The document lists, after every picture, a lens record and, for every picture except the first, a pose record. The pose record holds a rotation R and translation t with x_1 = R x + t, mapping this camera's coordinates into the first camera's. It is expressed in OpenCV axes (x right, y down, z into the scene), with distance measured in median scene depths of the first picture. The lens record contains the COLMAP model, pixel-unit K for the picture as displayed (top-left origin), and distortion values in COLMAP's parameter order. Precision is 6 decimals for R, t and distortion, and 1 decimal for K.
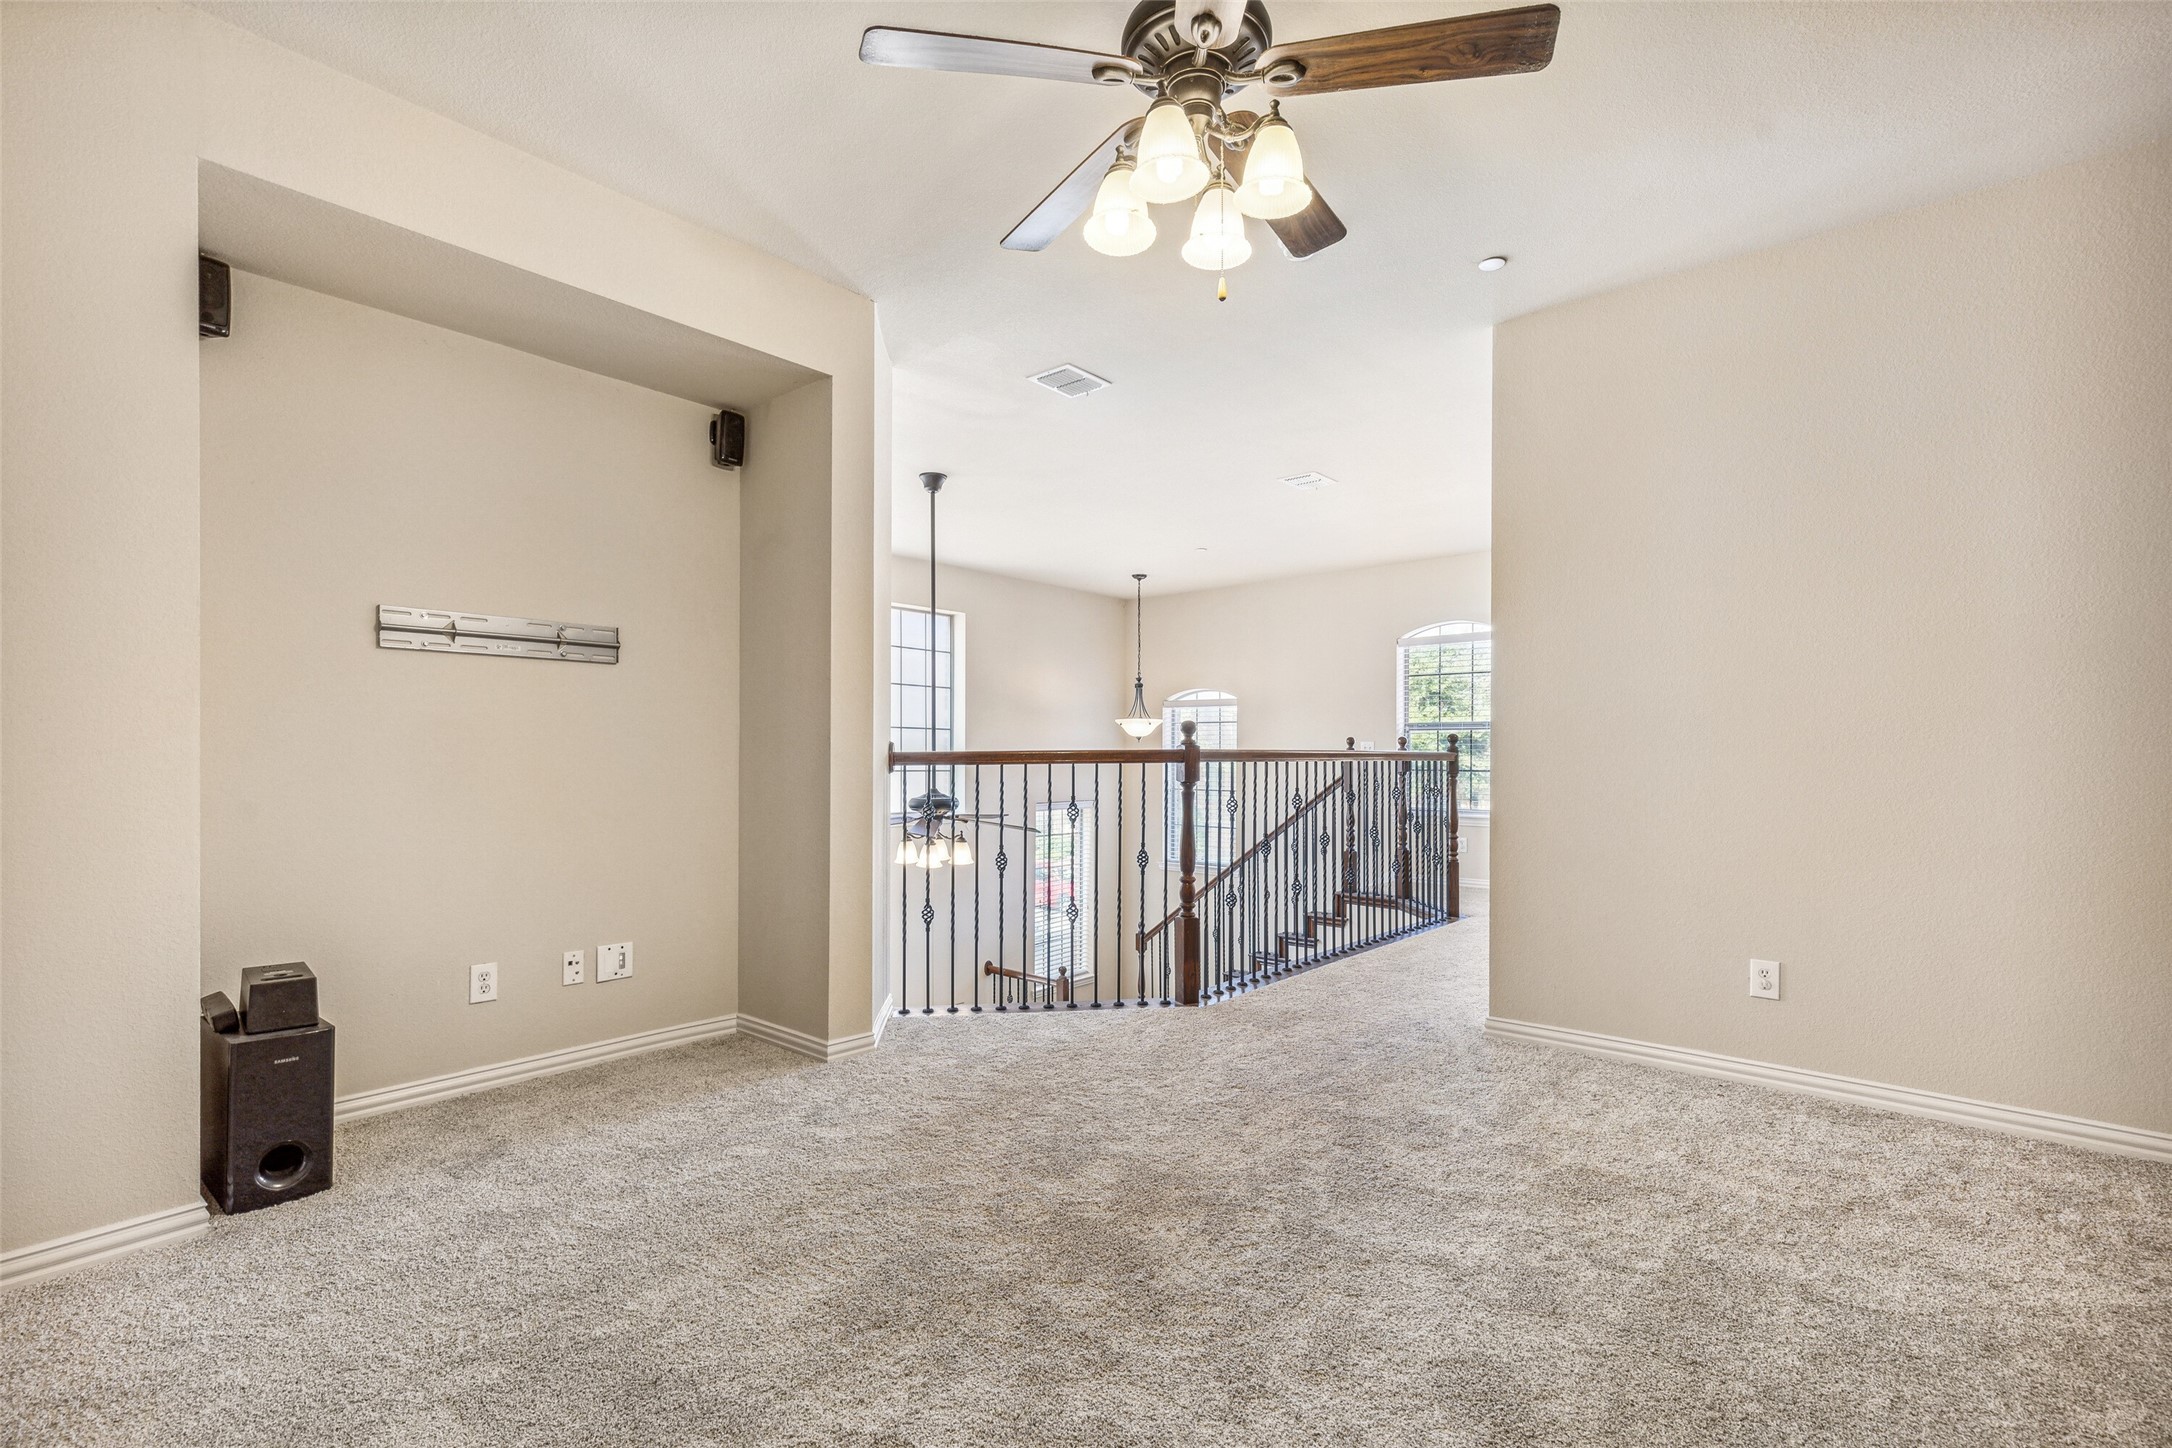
lens RADIAL K [[1003.4, 0, 1080.4], [0, 1003.4, 744.1], [0, 0, 1]] dist [0.009849, -0.000286]
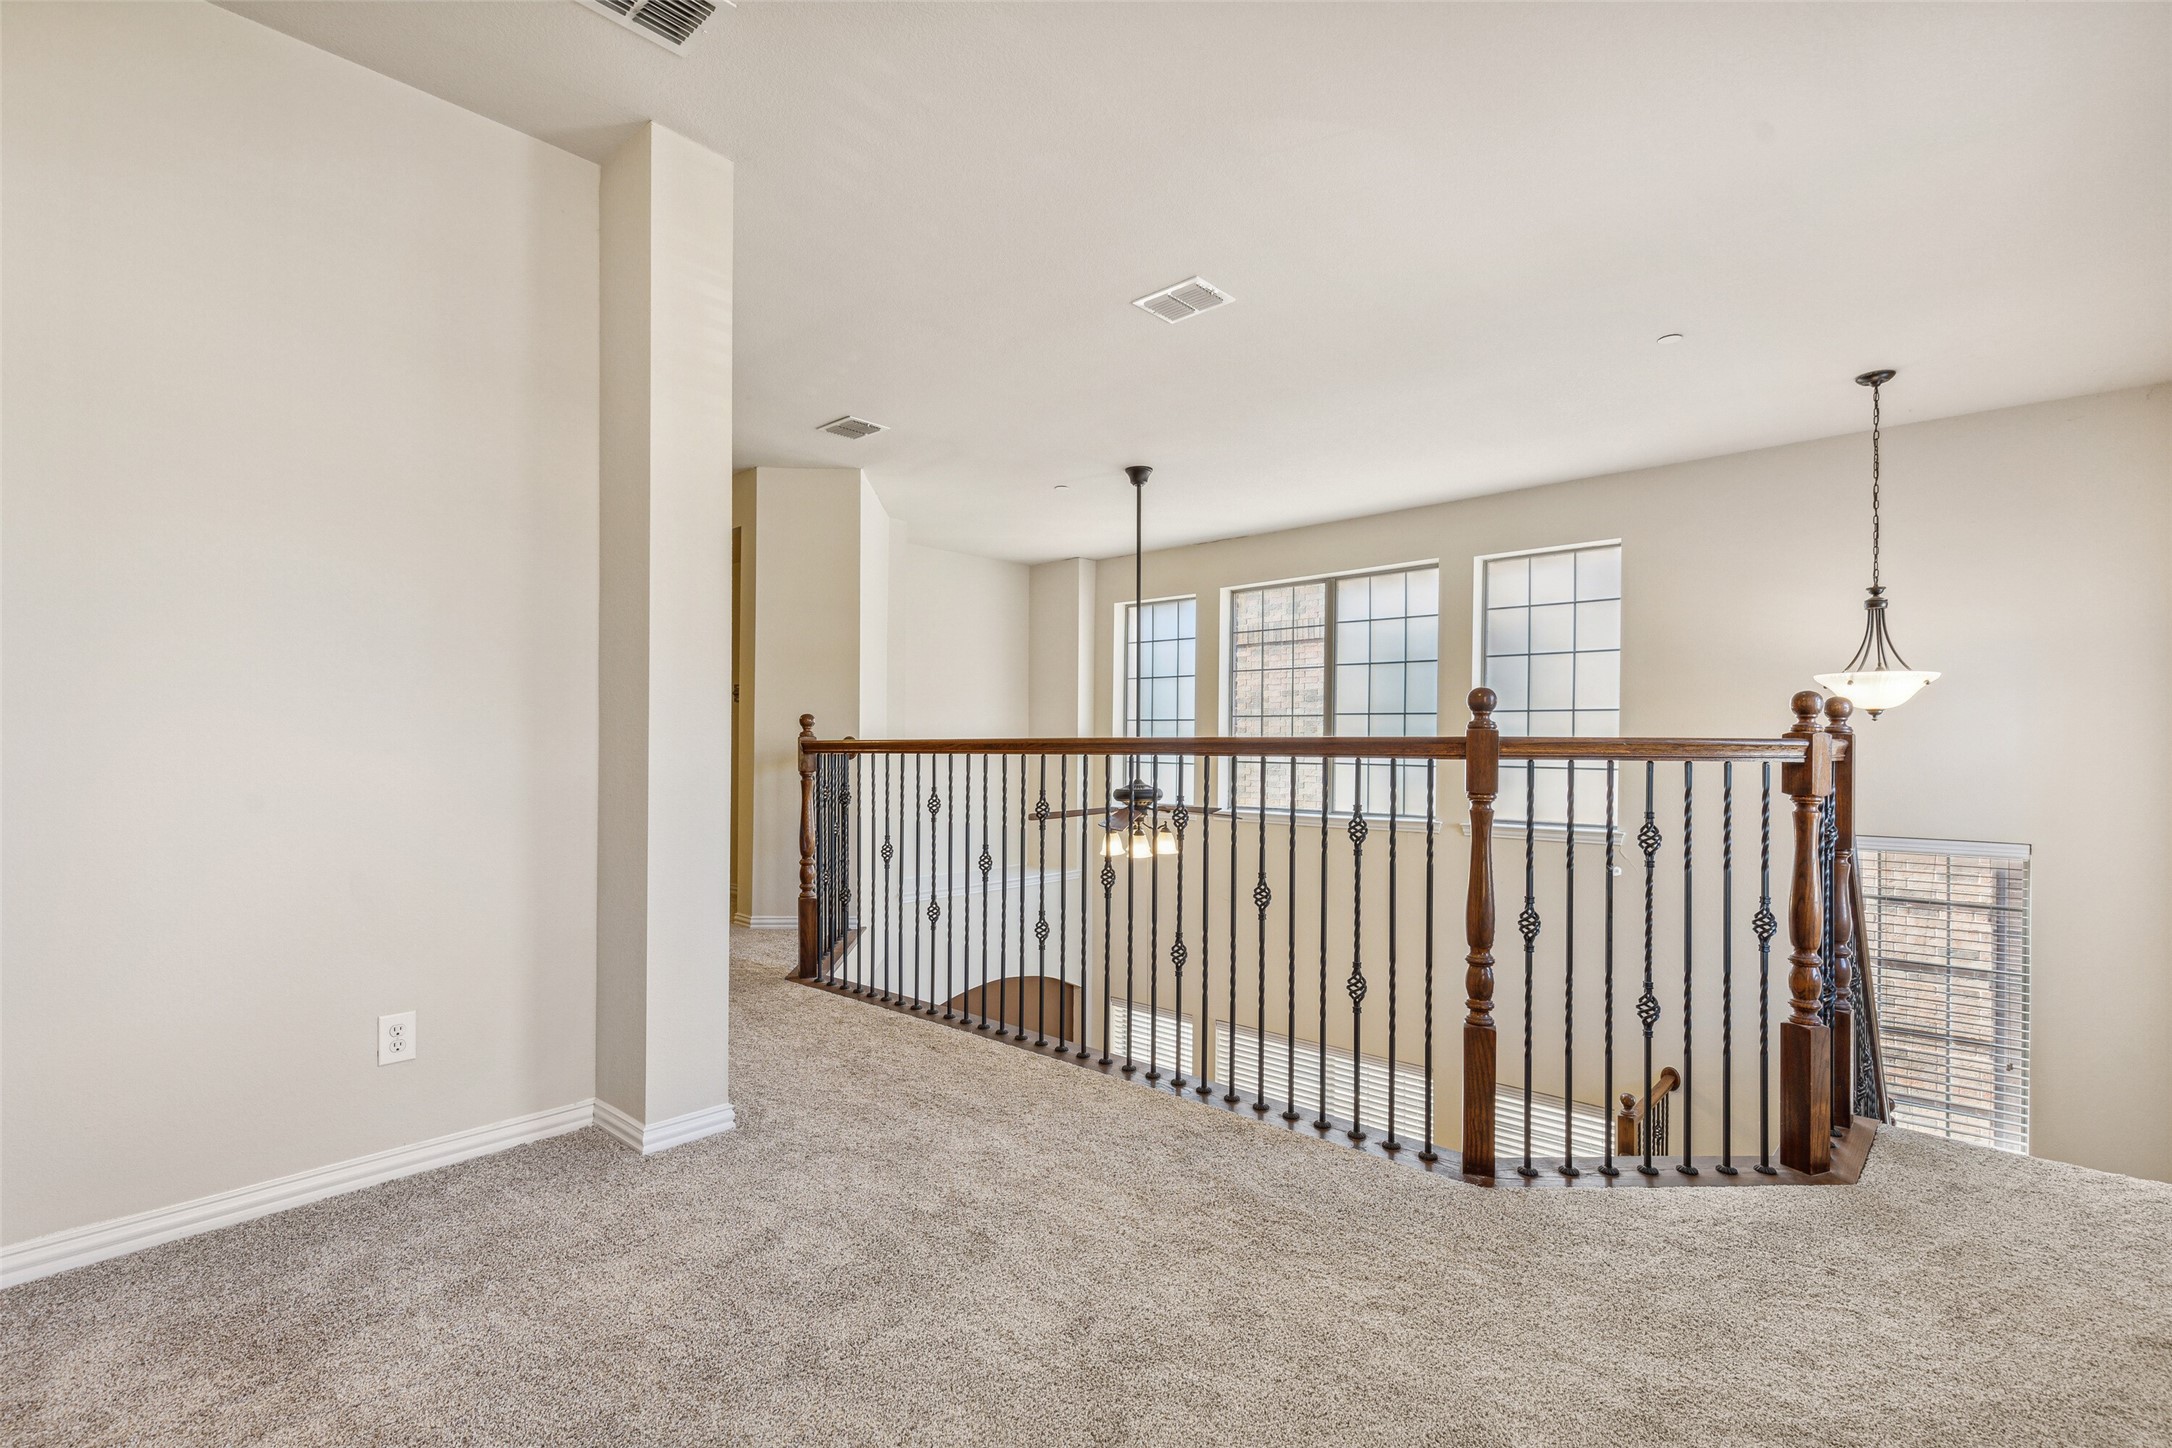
lens RADIAL K [[1003.4, 0, 1080.4], [0, 1003.4, 744.1], [0, 0, 1]] dist [0.009849, -0.000286]
pose [[-0.036991, 0.001055, -0.999315, 0.852835], [0.010056, 0.999949, 0.000684, 0.007831], [0.999265, -0.010024, -0.037000, 0.971685]]
